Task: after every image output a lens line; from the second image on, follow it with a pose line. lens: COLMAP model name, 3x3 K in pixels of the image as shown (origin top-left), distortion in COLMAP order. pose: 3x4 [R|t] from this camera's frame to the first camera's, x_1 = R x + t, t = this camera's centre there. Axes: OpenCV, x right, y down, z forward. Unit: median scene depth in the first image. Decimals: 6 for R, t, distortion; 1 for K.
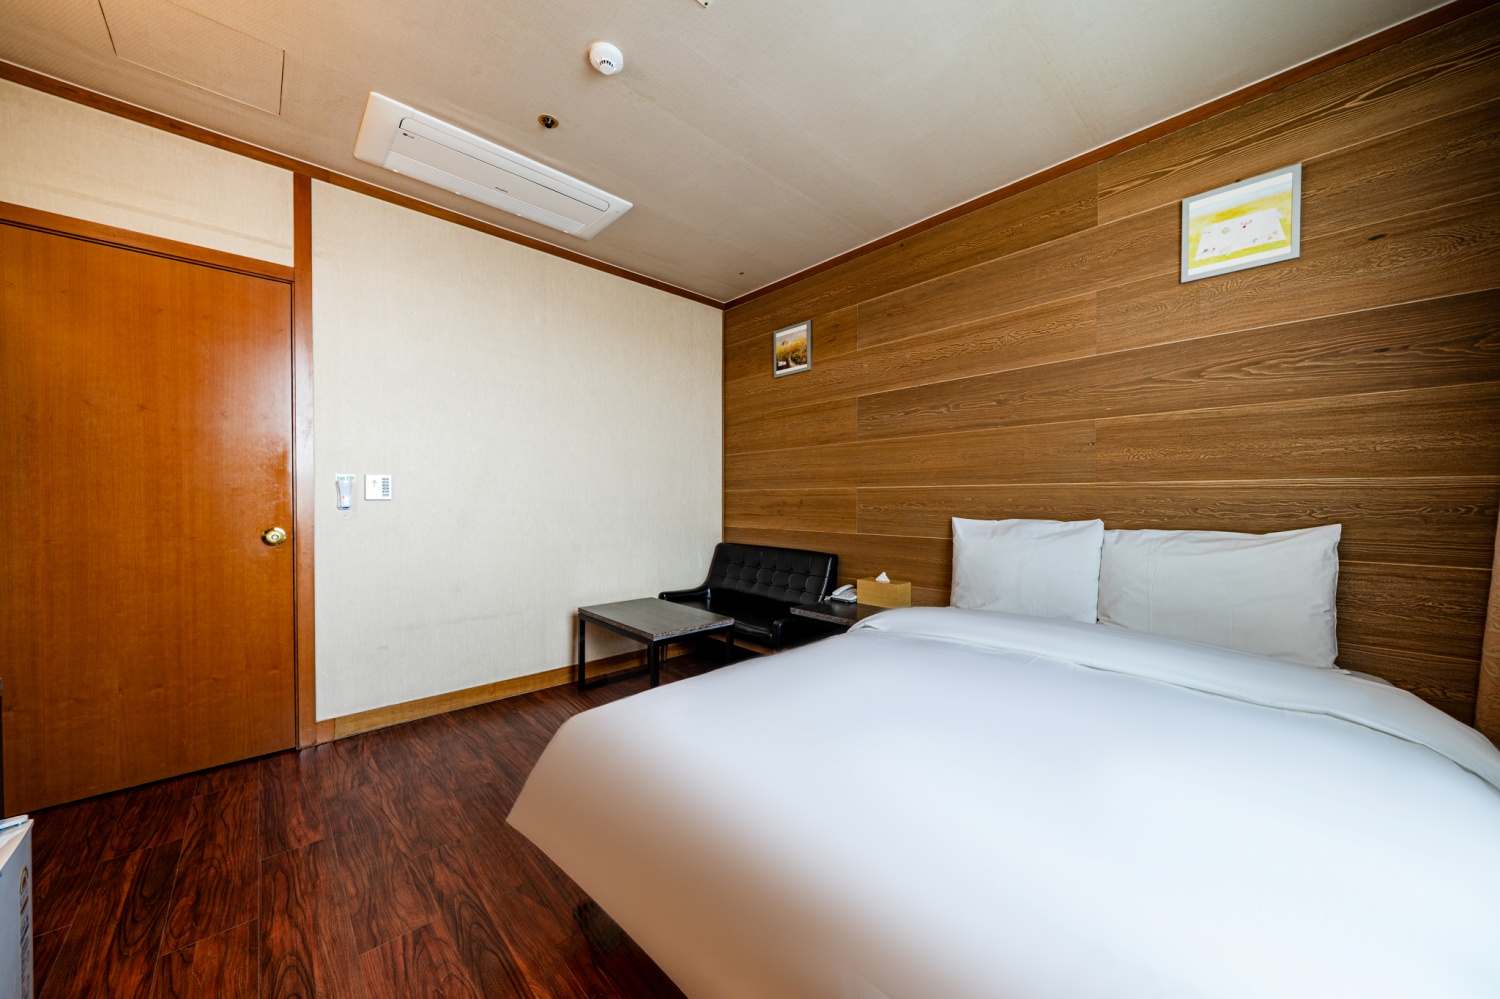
lens RADIAL K [[525.5, 0, 758.3], [0, 525.5, 510.3], [0, 0, 1]] dist [-0.001128, -0.000109]
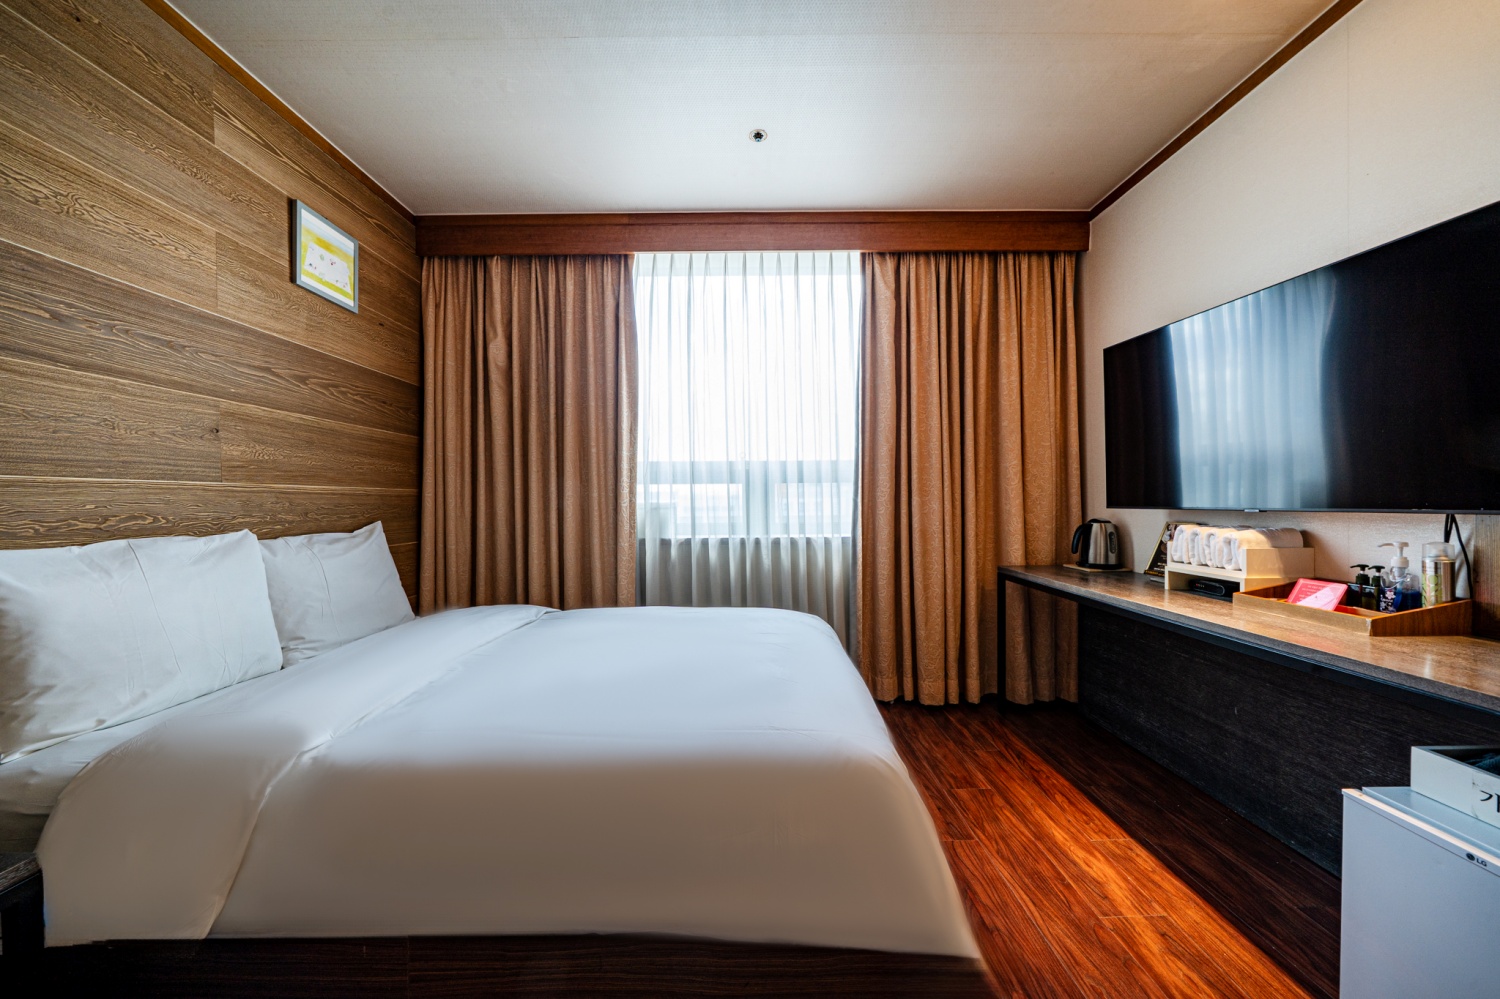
lens RADIAL K [[525.5, 0, 758.3], [0, 525.5, 510.3], [0, 0, 1]] dist [-0.001128, -0.000109]
pose [[-0.731447, -0.008761, 0.681842, -0.380596], [0.019991, 0.999212, 0.034284, -0.019543], [-0.681605, 0.038708, -0.730696, 0.874762]]
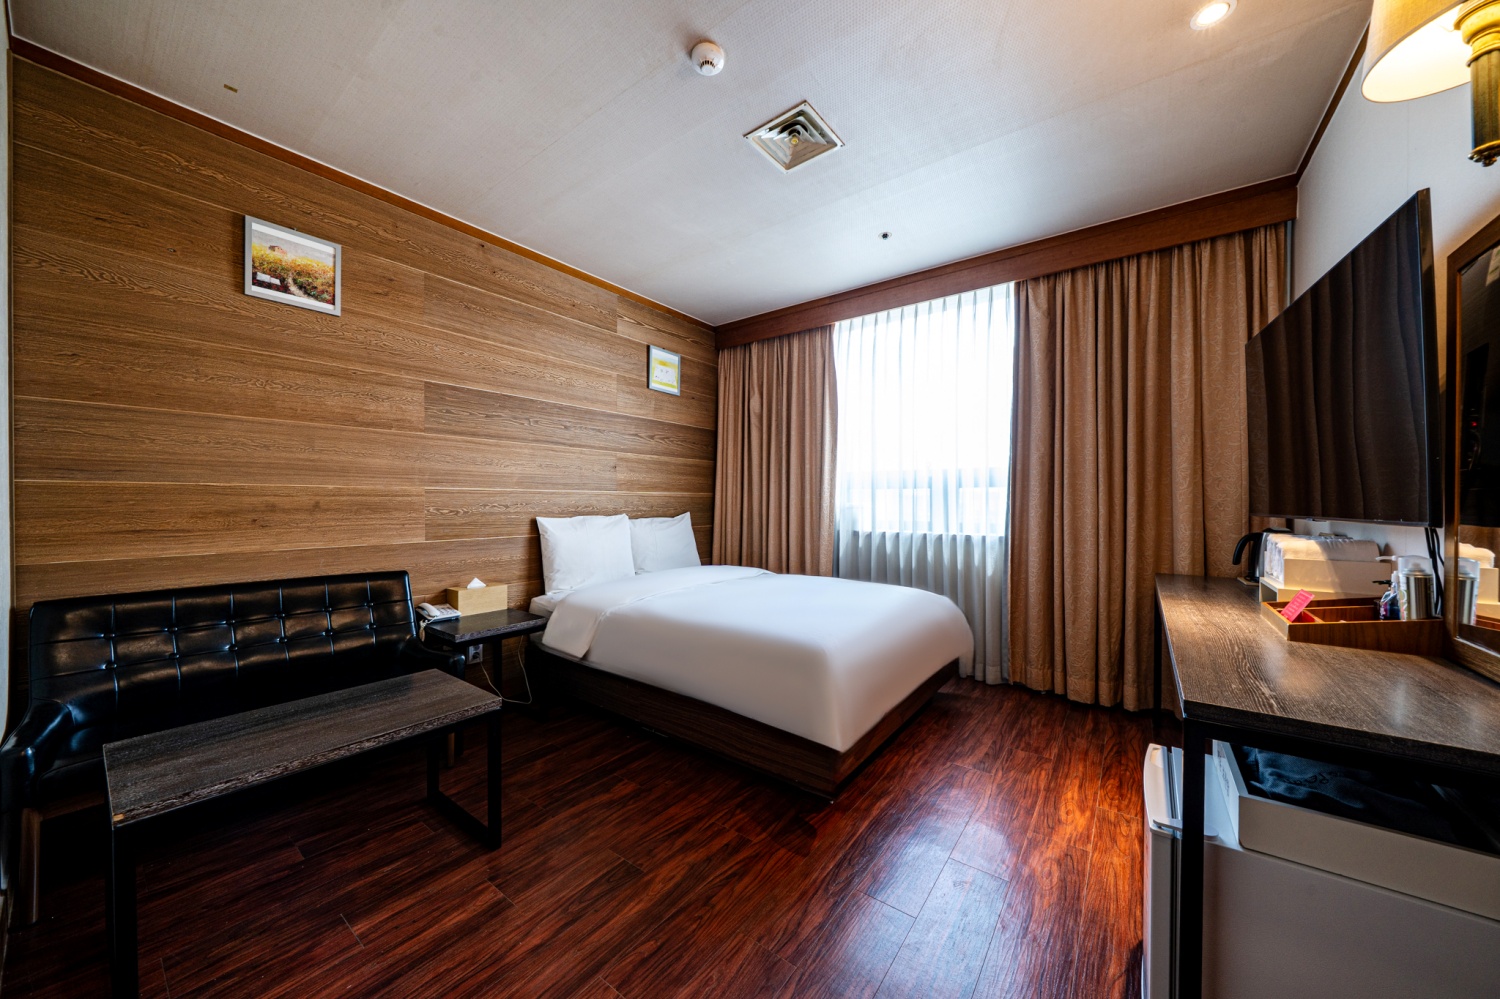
lens RADIAL K [[523.2, 0, 751.4], [0, 523.2, 506.1], [0, 0, 1]] dist [0.000027, -0.000044]
pose [[-0.166365, -0.010886, 0.986004, -0.864871], [0.015742, 0.999782, 0.013695, -0.019569], [-0.985939, 0.017800, -0.166157, 0.732271]]
